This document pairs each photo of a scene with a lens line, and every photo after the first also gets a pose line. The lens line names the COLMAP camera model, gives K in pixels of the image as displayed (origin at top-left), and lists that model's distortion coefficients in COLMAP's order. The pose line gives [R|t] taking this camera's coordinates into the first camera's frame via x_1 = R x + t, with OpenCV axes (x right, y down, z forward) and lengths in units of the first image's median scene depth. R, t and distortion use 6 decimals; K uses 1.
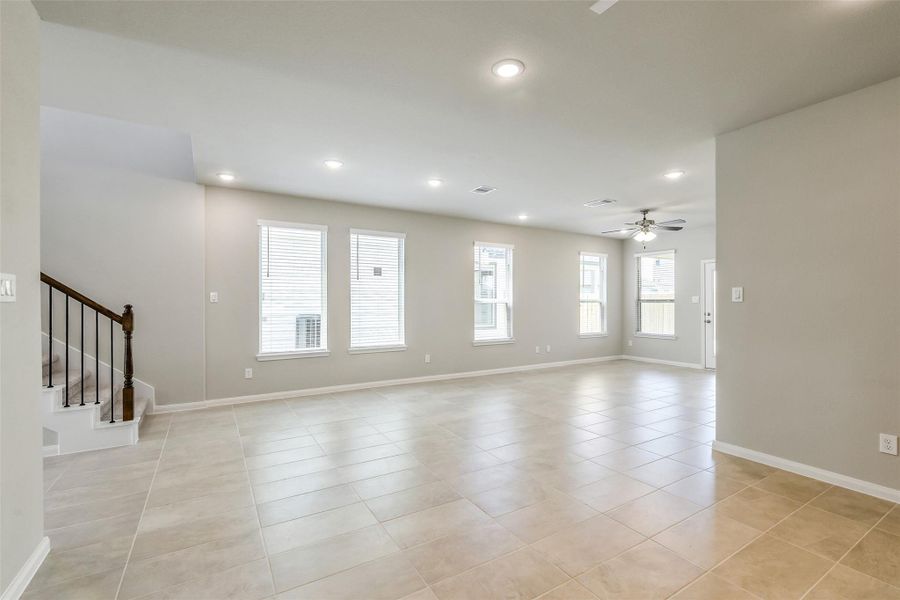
lens RADIAL K [[394.0, 0, 445.8], [0, 394.0, 302.2], [0, 0, 1]] dist [0.001179, 0.000037]
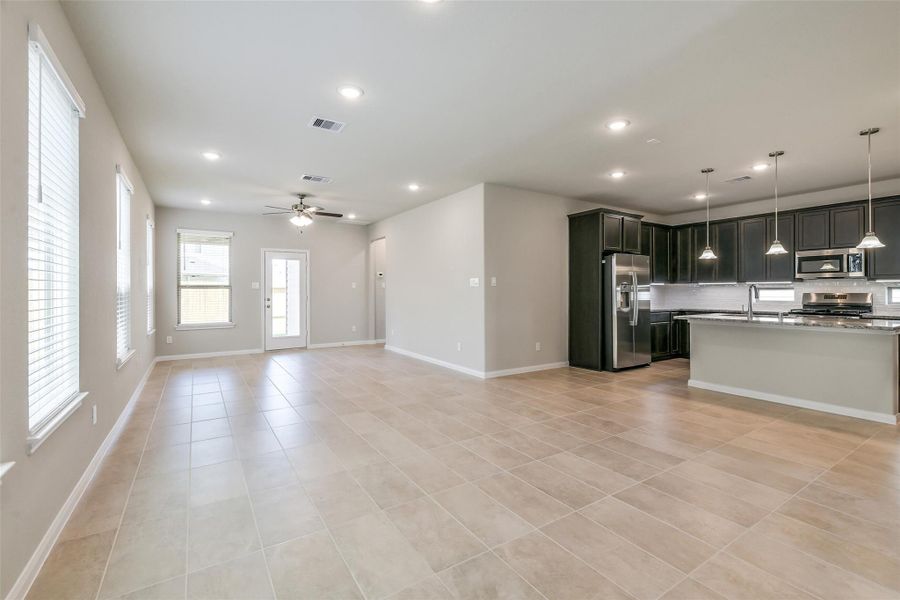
lens RADIAL K [[397.4, 0, 452.8], [0, 397.4, 291.2], [0, 0, 1]] dist [-0.000272, -0.000105]
pose [[-0.033622, 0.000750, 0.999434, -0.425034], [0.001546, 0.999999, -0.000699, 0.009520], [-0.999433, 0.001522, -0.033623, 0.543895]]
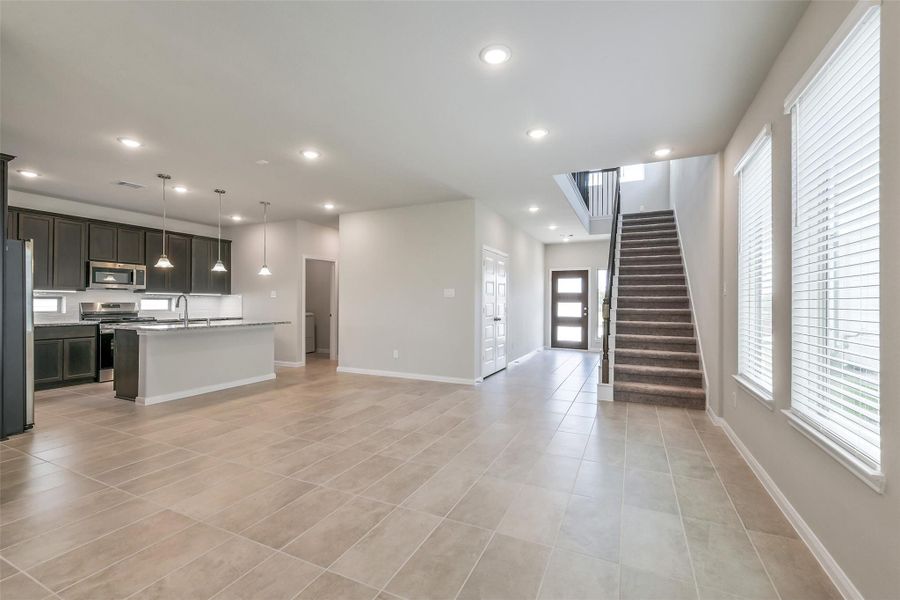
lens RADIAL K [[391.4, 0, 450.0], [0, 391.4, 300.0], [0, 0, 1]] dist [0.000127, -0.000221]
pose [[-0.829022, -0.007330, -0.559168, 0.192953], [-0.004009, 0.999966, -0.007164, 0.011264], [0.559201, -0.003697, -0.829024, 0.881812]]
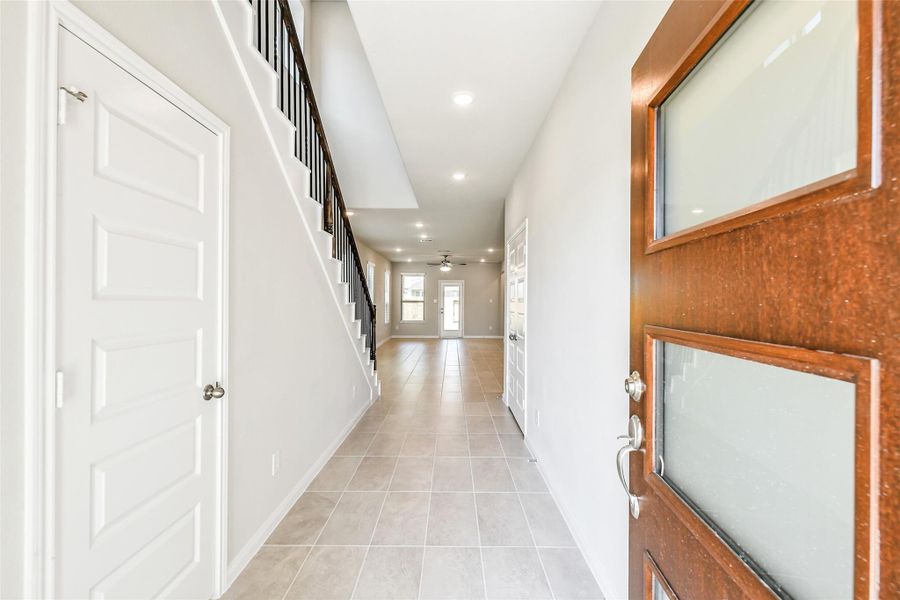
lens RADIAL K [[391.4, 0, 450.0], [0, 391.4, 300.0], [0, 0, 1]] dist [0.000127, -0.000221]
pose [[0.521268, 0.008881, 0.853347, -0.938968], [-0.009185, 0.999946, -0.004796, -0.003753], [-0.853344, -0.005338, 0.521321, -0.020395]]
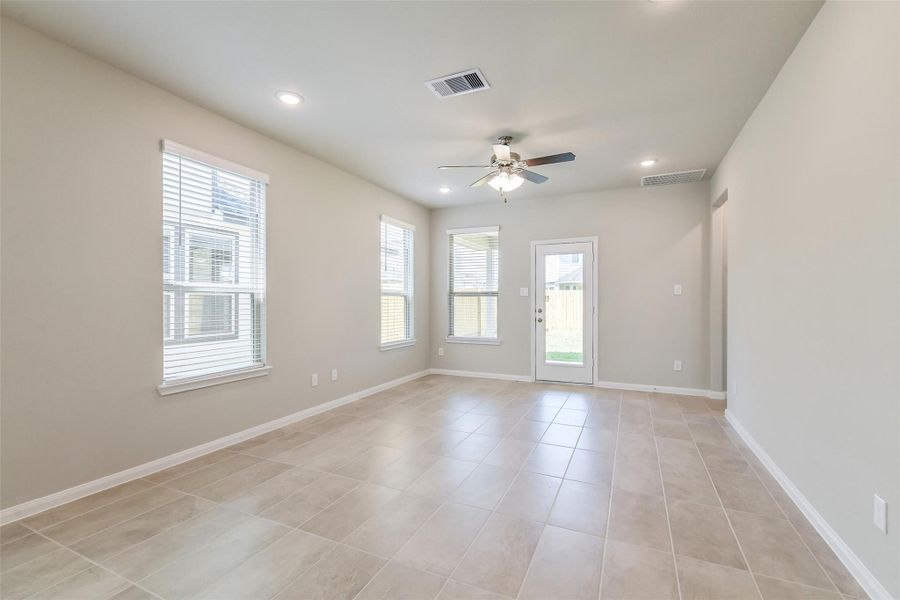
lens RADIAL K [[397.7, 0, 449.5], [0, 397.7, 302.4], [0, 0, 1]] dist [0.002572, 0.000222]
pose [[0.826339, -0.000968, 0.563172, 0.078771], [-0.001660, 0.999990, 0.004155, 0.011038], [-0.563170, -0.004369, 0.826329, 0.456927]]
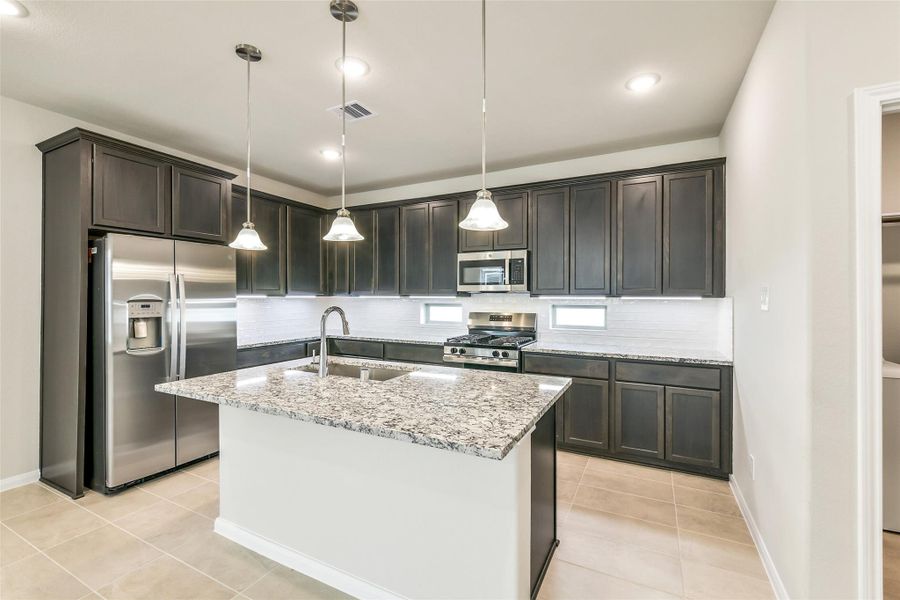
lens RADIAL K [[385.8, 0, 450.0], [0, 385.8, 297.5], [0, 0, 1]] dist [0.078937, -0.032189]
pose [[-0.516646, -0.003673, 0.856191, -0.109865], [-0.002942, 0.999993, 0.002514, -0.009241], [-0.856194, -0.001220, -0.516653, 0.119162]]
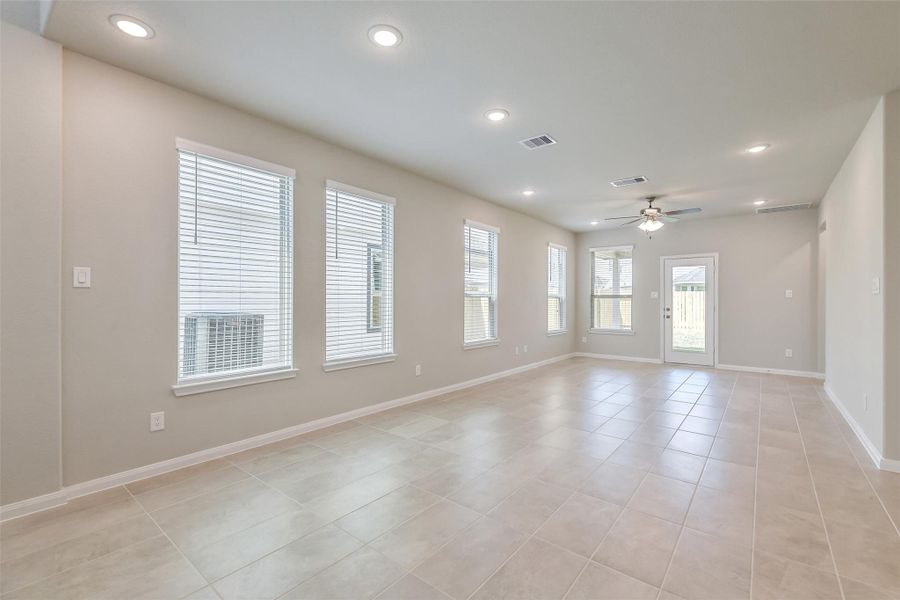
lens RADIAL K [[391.4, 0, 450.0], [0, 391.4, 300.0], [0, 0, 1]] dist [0.000127, -0.000221]
pose [[0.938398, 0.005260, 0.345517, -0.213410], [-0.005541, 0.999985, -0.000175, 0.009170], [-0.345512, -0.001750, 0.938413, 0.248205]]
